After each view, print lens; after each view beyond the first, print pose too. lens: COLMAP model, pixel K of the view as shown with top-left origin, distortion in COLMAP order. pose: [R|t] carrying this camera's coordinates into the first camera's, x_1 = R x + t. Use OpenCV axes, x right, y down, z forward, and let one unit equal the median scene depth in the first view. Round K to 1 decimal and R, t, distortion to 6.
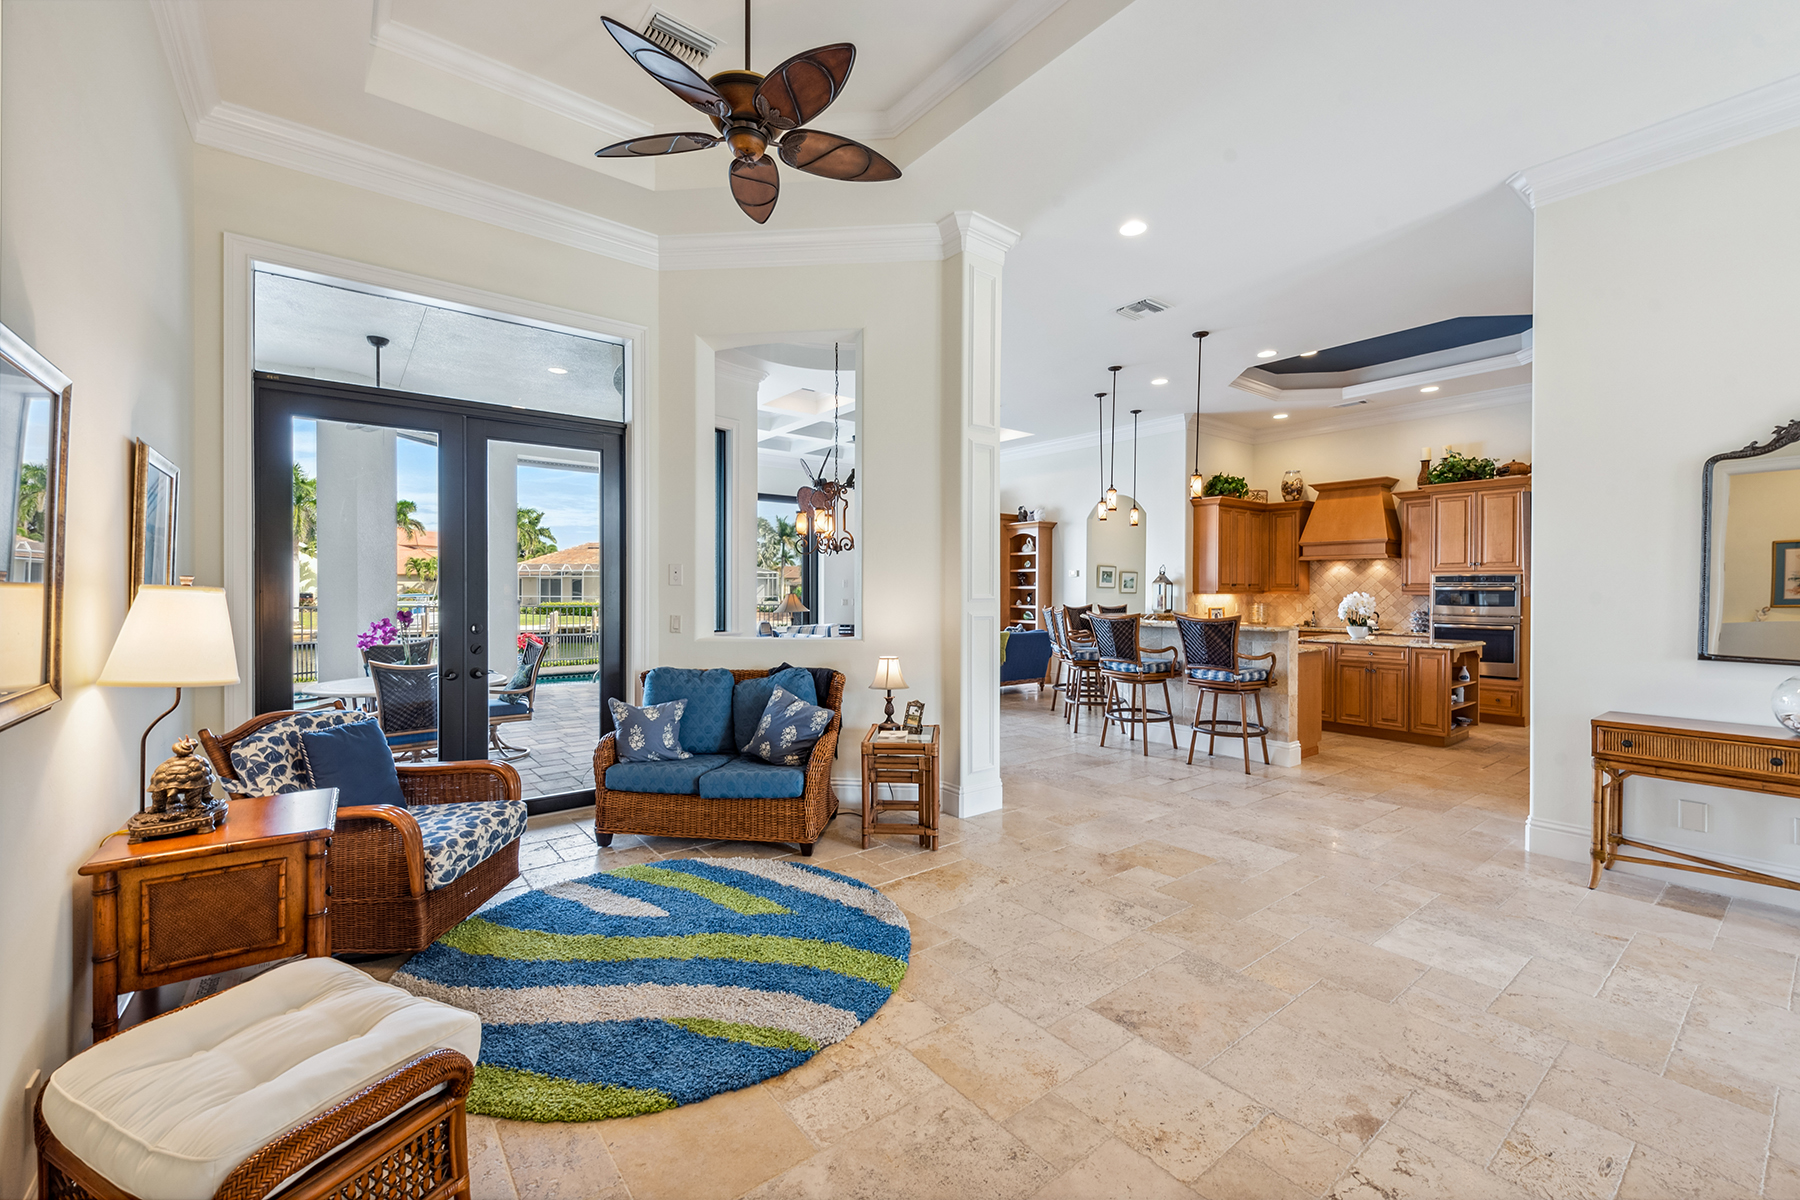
lens RADIAL K [[728.2, 0, 893.2], [0, 728.2, 596.1], [0, 0, 1]] dist [-0.000016, -0.000300]
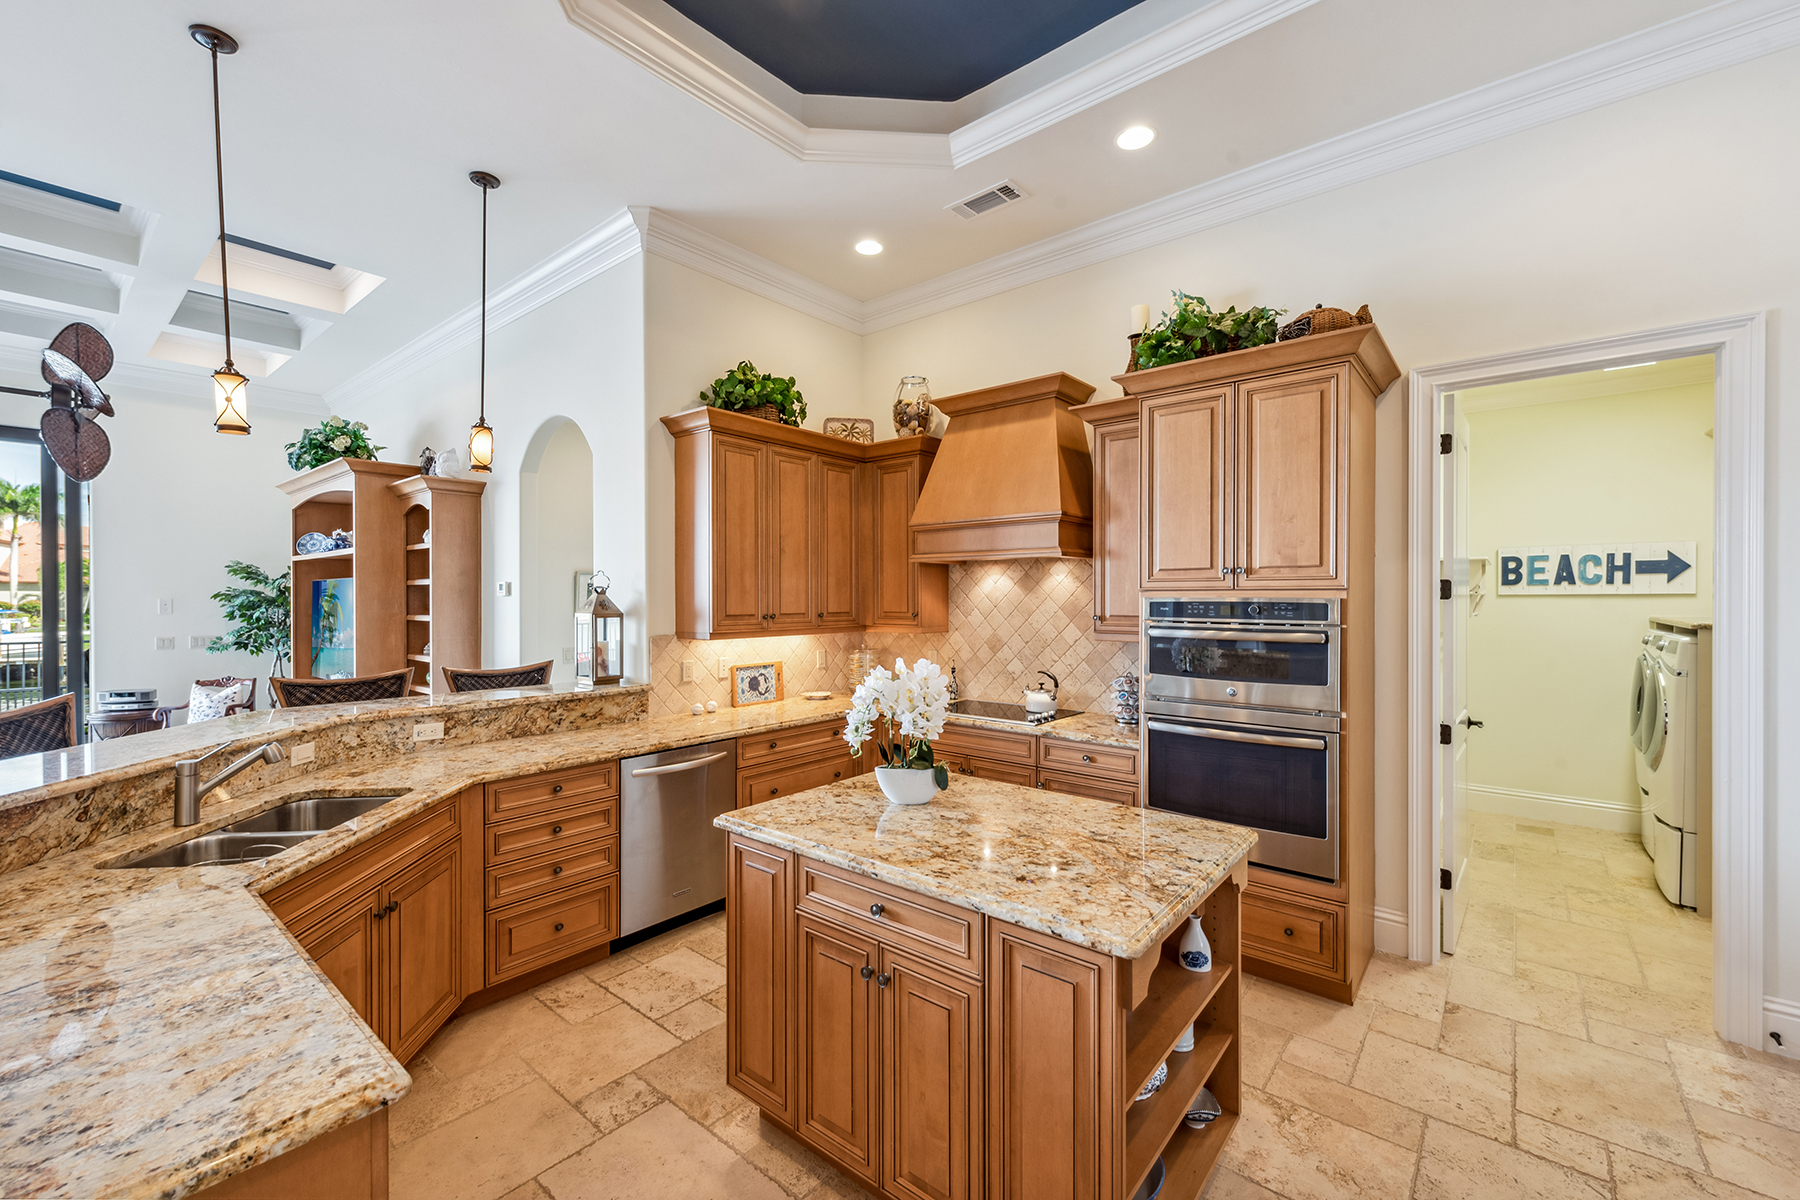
lens RADIAL K [[739.6, 0, 899.8], [0, 739.6, 603.0], [0, 0, 1]] dist [0.005035, -0.000414]
pose [[0.974432, -0.006948, 0.224576, 0.450210], [0.006997, 0.999975, 0.000578, -0.023930], [-0.224574, 0.001008, 0.974456, 0.549653]]
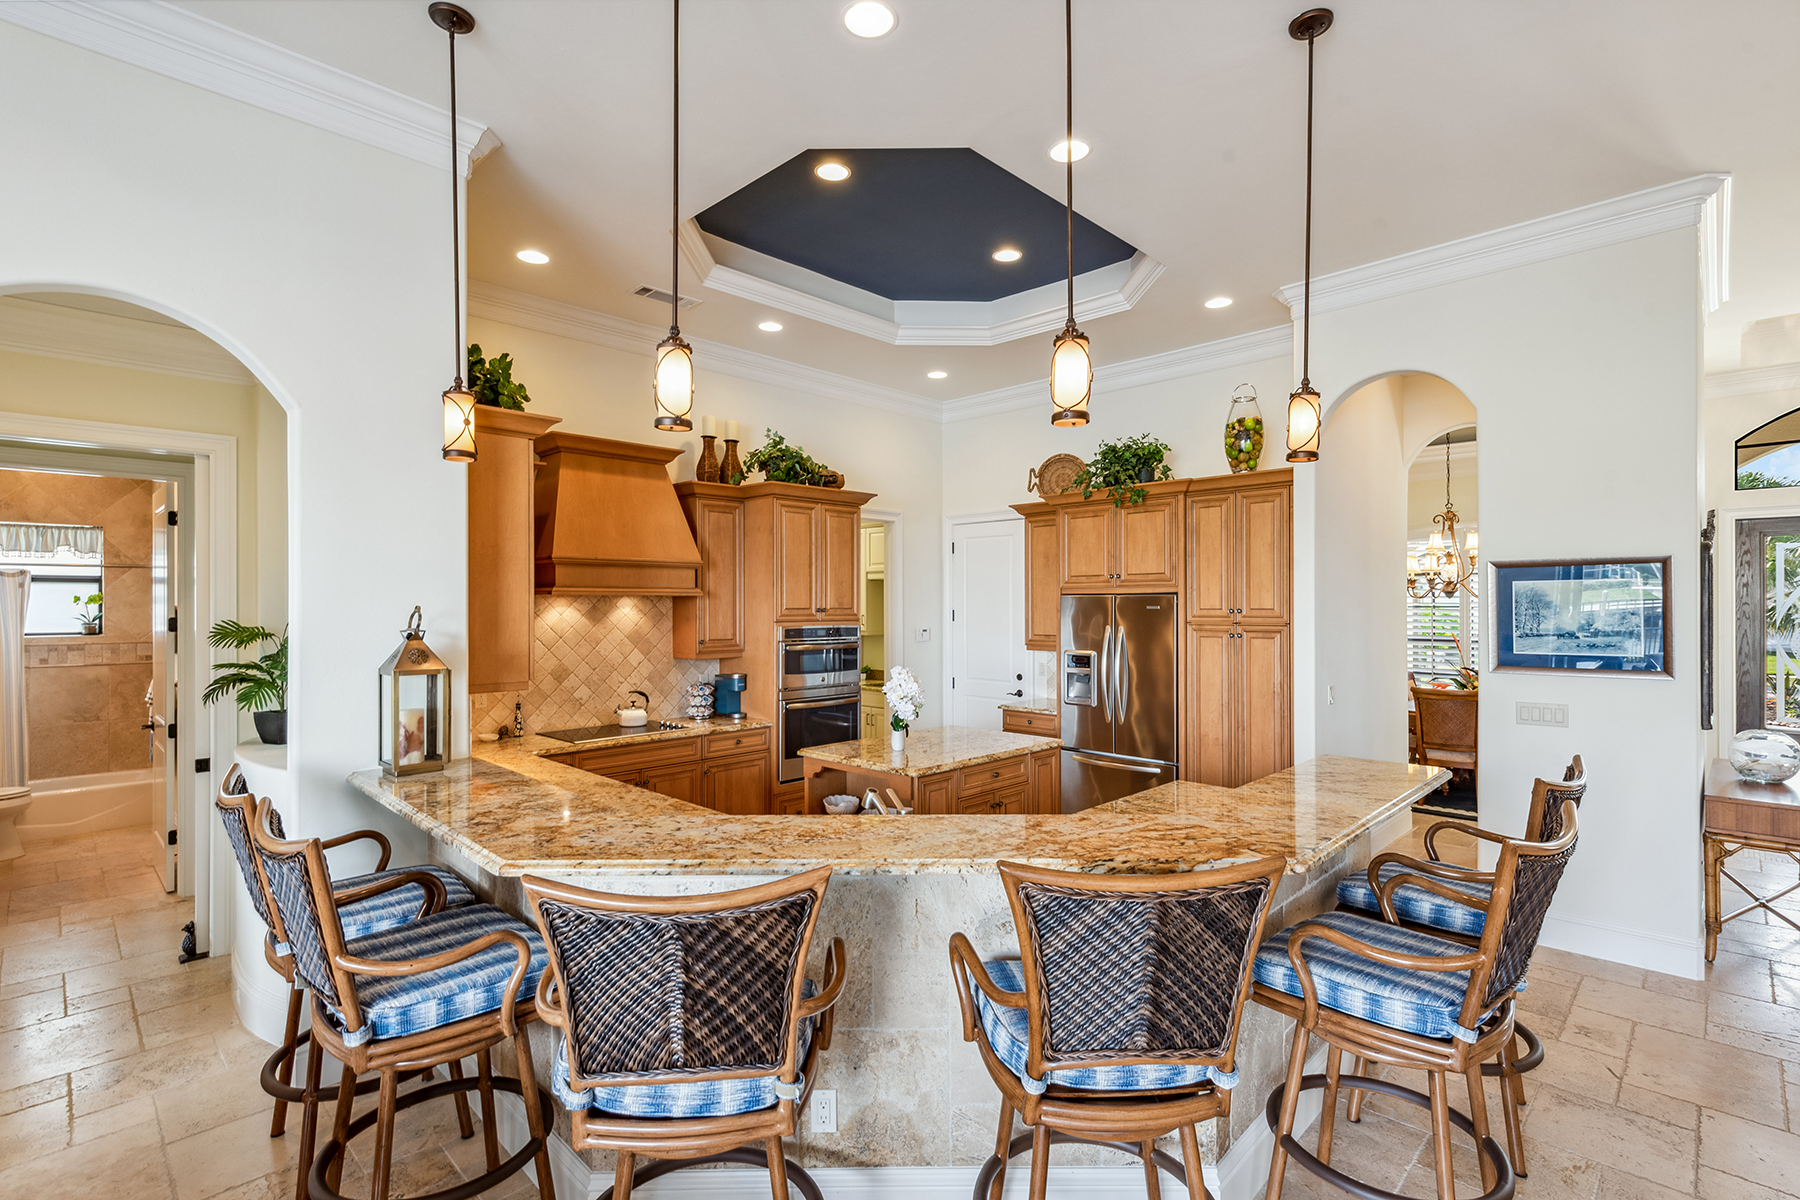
lens RADIAL K [[832.2, 0, 900.0], [0, 832.2, 600.0], [0, 0, 1]] dist [0.001166, 0.000027]
pose [[-0.147247, 0.002334, 0.989097, 0.018131], [0.011370, 0.999935, -0.000667, -0.043759], [-0.989034, 0.011148, -0.147264, 0.871957]]
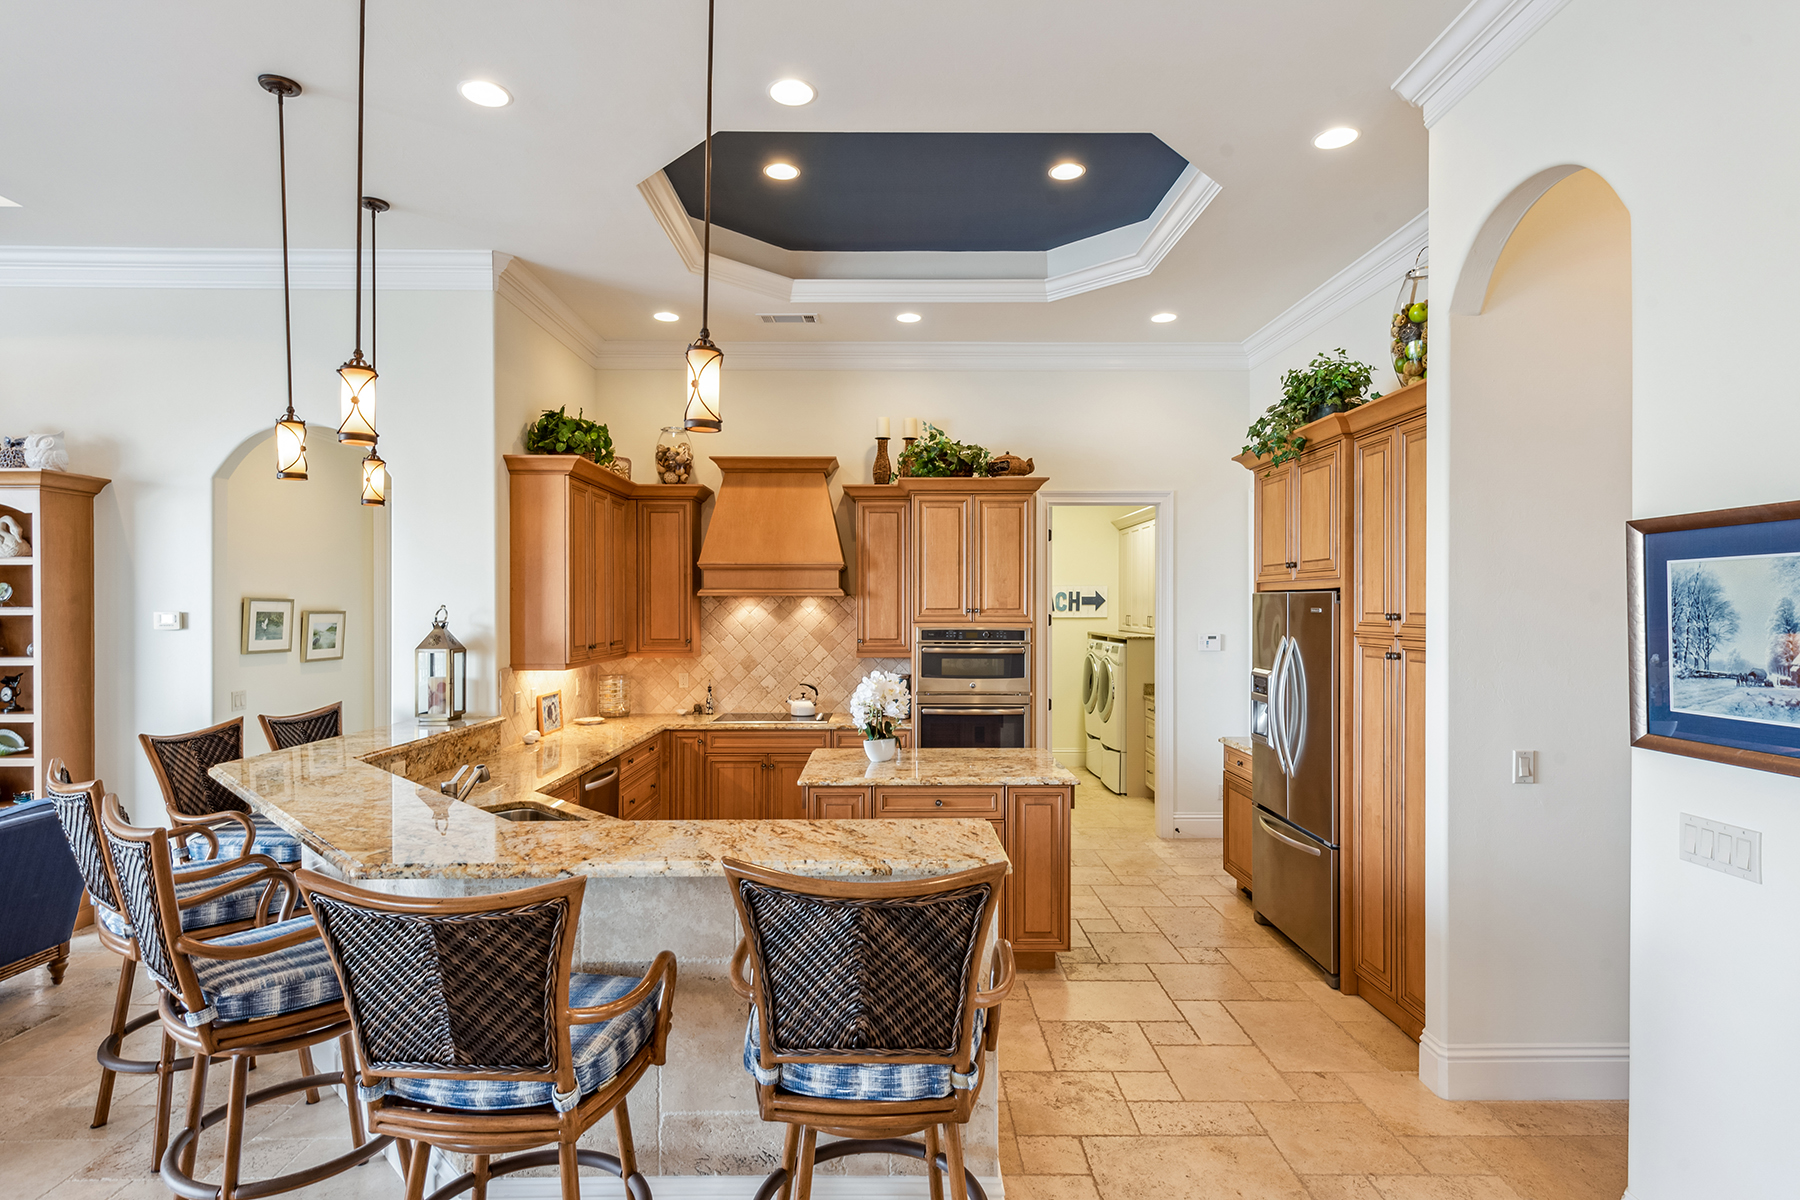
lens RADIAL K [[917.8, 0, 900.5], [0, 917.8, 612.0], [0, 0, 1]] dist [0.004876, -0.000645]
pose [[0.596777, -0.009792, 0.802348, 0.107969], [0.009298, 0.999943, 0.005287, -0.040021], [-0.802353, 0.004305, 0.596834, 0.485088]]
